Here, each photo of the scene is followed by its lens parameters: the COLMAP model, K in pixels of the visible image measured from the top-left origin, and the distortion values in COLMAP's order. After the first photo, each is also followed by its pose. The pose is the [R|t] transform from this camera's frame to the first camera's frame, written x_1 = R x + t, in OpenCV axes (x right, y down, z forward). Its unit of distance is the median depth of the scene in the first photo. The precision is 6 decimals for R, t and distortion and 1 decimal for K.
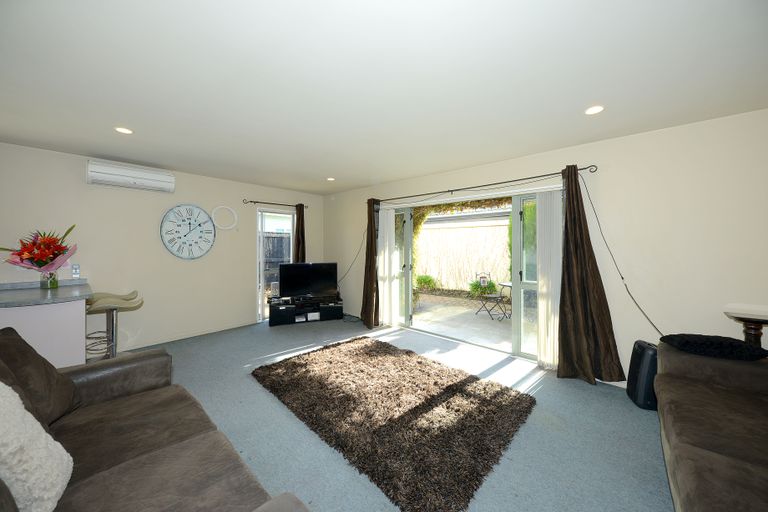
lens RADIAL K [[266.1, 0, 387.0], [0, 266.1, 241.7], [0, 0, 1]] dist [-0.000200, -0.000042]
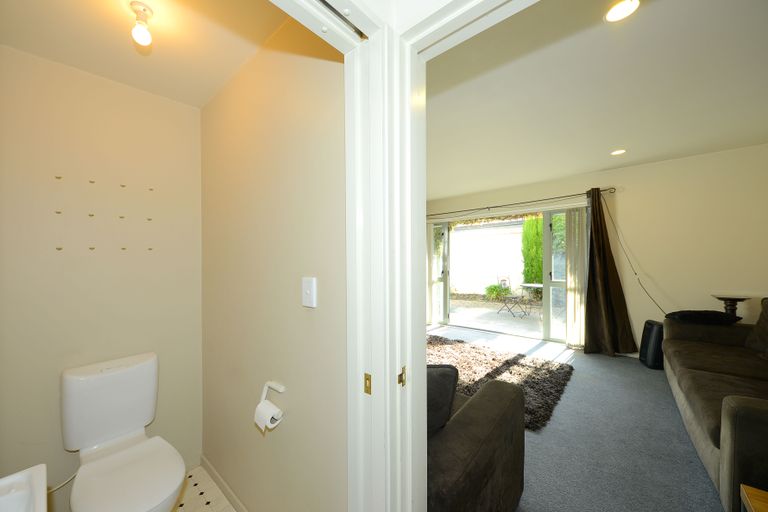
lens RADIAL K [[276.3, 0, 379.3], [0, 276.3, 255.5], [0, 0, 1]] dist [0.000297, 0.000016]
pose [[0.999263, -0.032901, 0.019790, -0.360584], [0.032584, 0.999338, 0.016151, -0.011793], [-0.020308, -0.015495, 0.999674, -0.302484]]
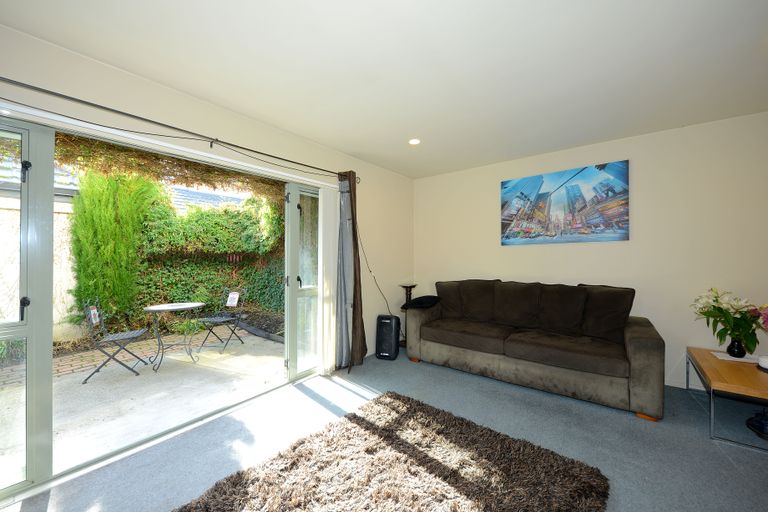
lens RADIAL K [[290.6, 0, 382.3], [0, 290.6, 260.9], [0, 0, 1]] dist [0.000382, 0.000035]
pose [[-0.055098, -0.024529, 0.998180, -0.477817], [-0.009185, 0.999668, 0.024058, 0.049142], [-0.998439, -0.007843, -0.055305, 0.945883]]
